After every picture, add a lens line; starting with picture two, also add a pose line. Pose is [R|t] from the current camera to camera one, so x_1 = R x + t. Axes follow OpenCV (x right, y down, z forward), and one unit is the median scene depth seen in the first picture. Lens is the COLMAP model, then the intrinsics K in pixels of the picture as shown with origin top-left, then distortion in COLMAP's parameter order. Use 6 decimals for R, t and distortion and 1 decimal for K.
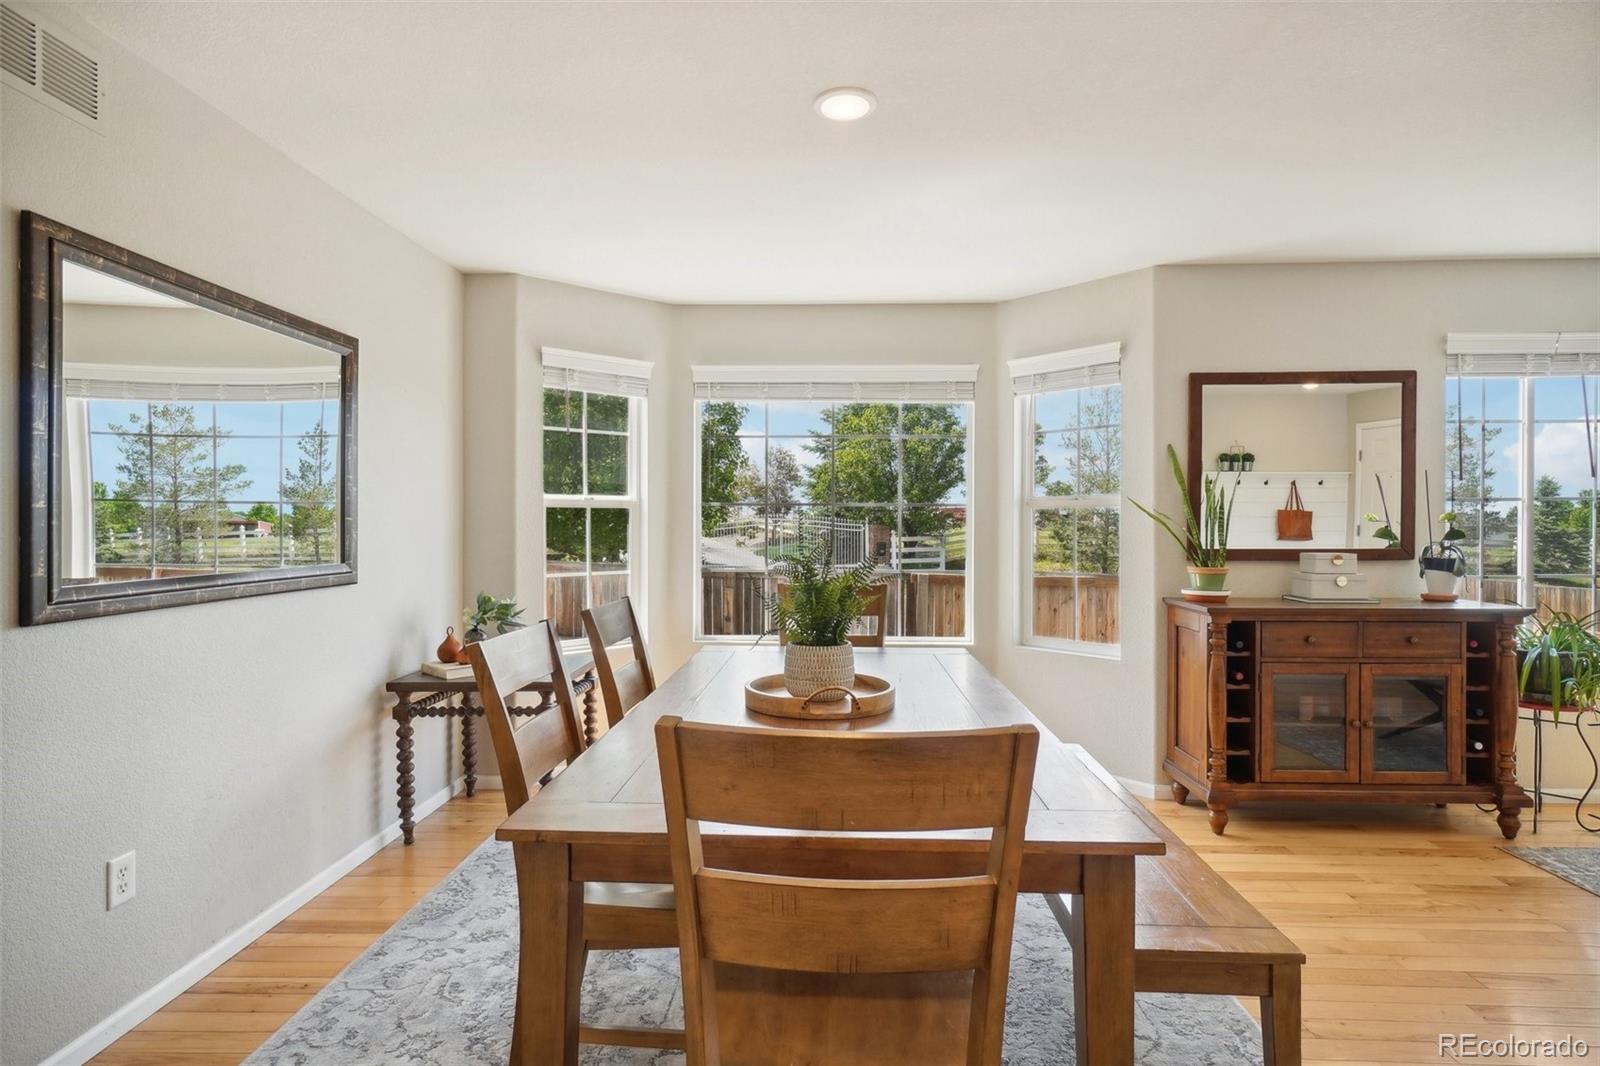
lens RADIAL K [[849.3, 0, 823.2], [0, 849.3, 527.5], [0, 0, 1]] dist [-0.000484, -0.001330]
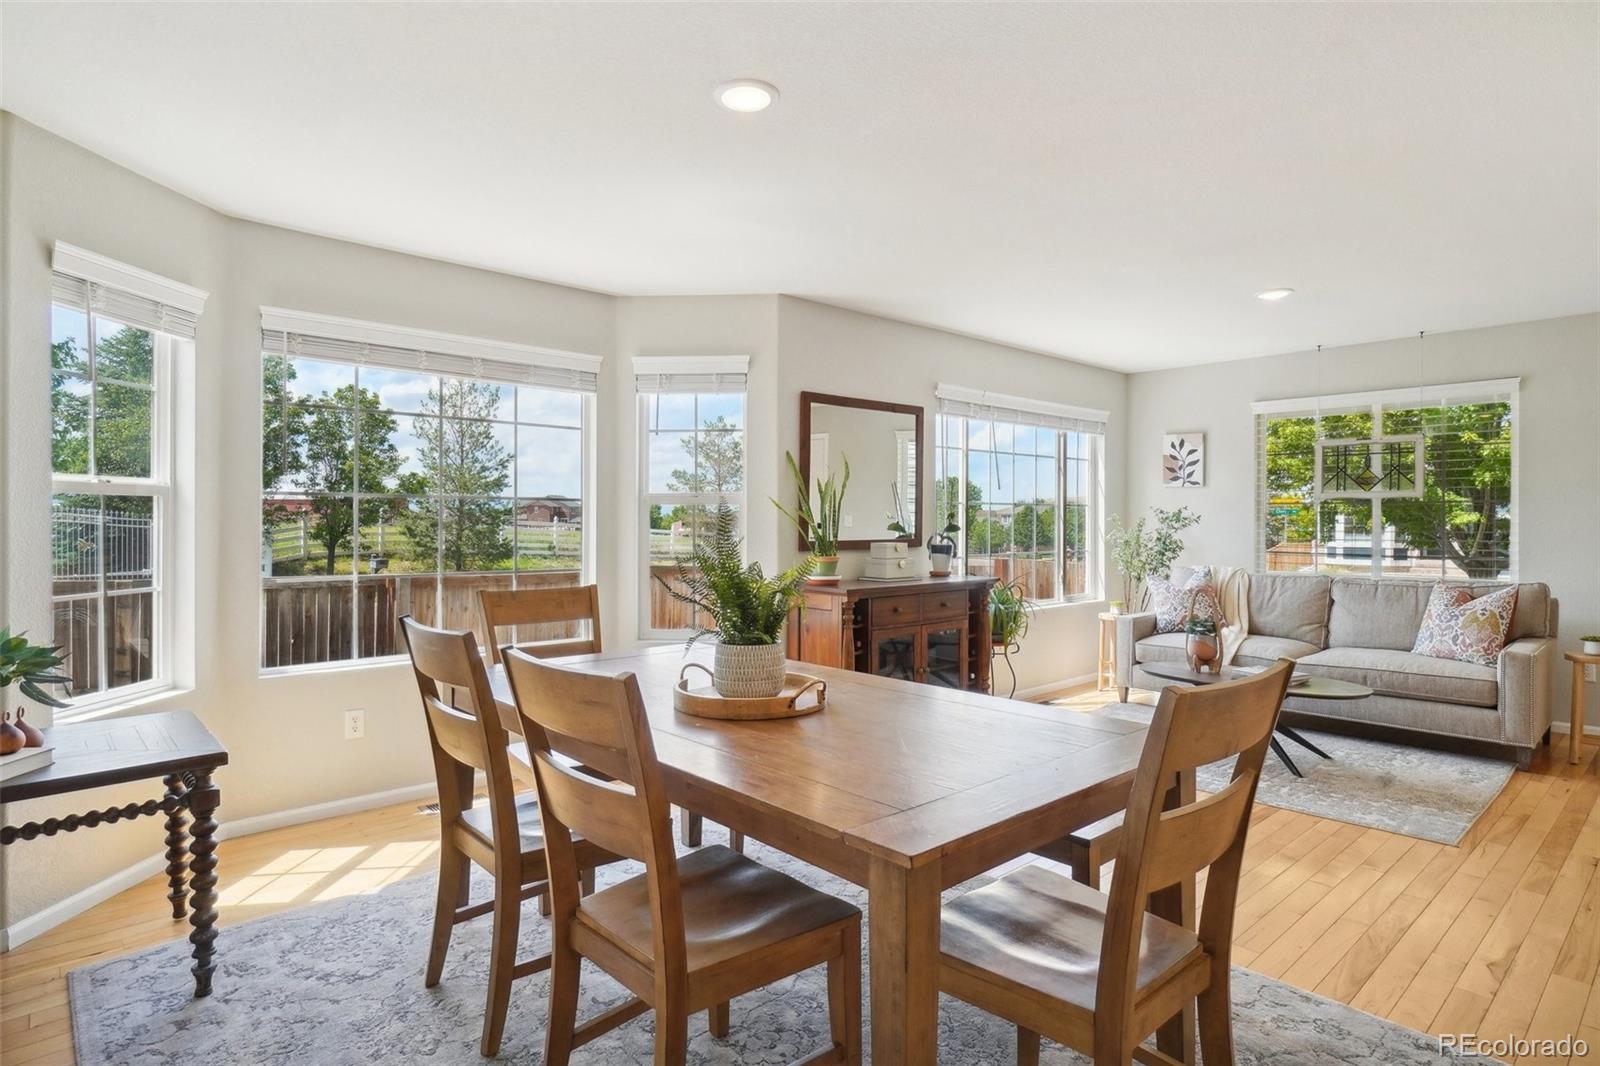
lens RADIAL K [[849.3, 0, 823.2], [0, 849.3, 527.5], [0, 0, 1]] dist [-0.000484, -0.001330]
pose [[0.715374, -0.004809, 0.698725, -0.362563], [0.000763, 0.999981, 0.006100, -0.001067], [-0.698741, -0.003830, 0.715364, 0.140710]]
